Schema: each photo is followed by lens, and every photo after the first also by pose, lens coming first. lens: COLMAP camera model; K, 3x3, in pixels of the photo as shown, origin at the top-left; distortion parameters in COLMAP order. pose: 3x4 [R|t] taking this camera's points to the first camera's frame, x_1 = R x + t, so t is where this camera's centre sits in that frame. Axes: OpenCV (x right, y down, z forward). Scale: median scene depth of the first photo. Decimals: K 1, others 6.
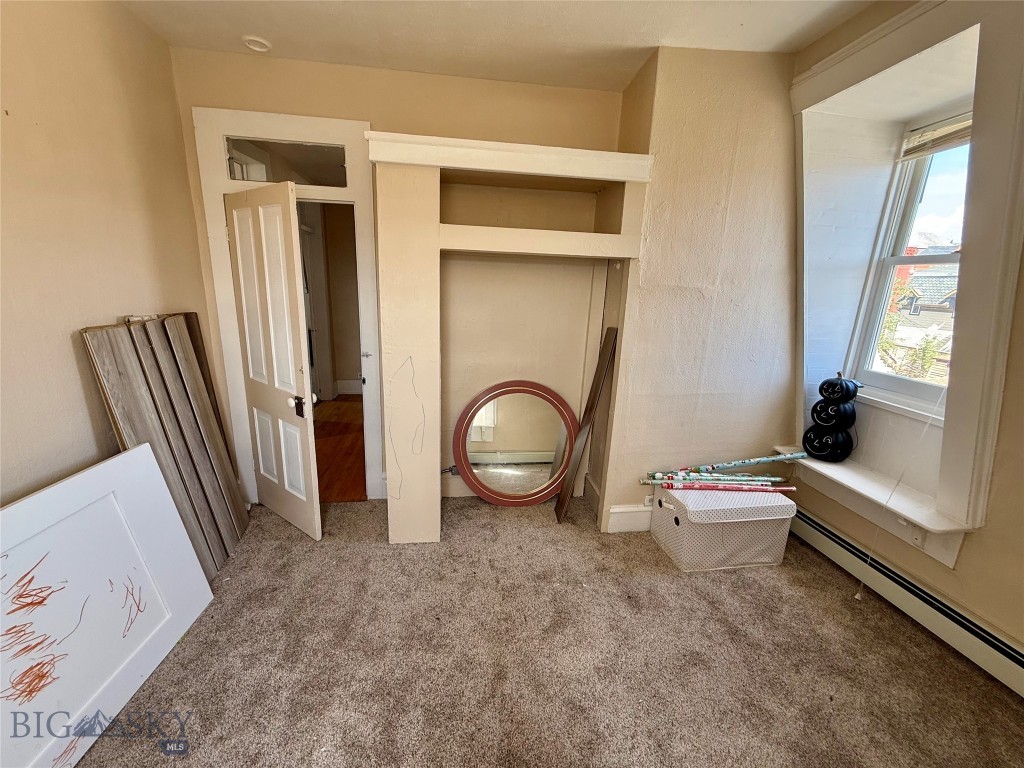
lens RADIAL K [[408.3, 0, 509.5], [0, 408.3, 384.8], [0, 0, 1]] dist [-0.000796, 0.000122]
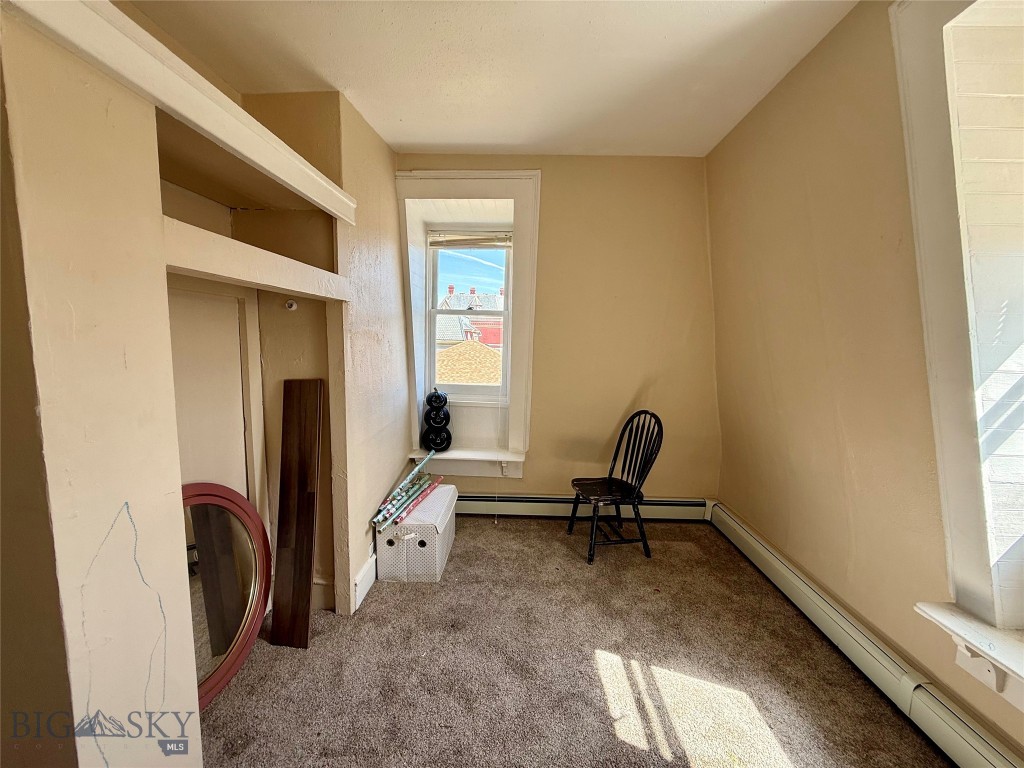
lens RADIAL K [[408.3, 0, 509.5], [0, 408.3, 384.8], [0, 0, 1]] dist [-0.000796, 0.000122]
pose [[0.171442, -0.145262, 0.974426, -0.573918], [0.217378, 0.970271, 0.106396, -0.147449], [-0.960913, 0.193578, 0.197922, 0.506233]]
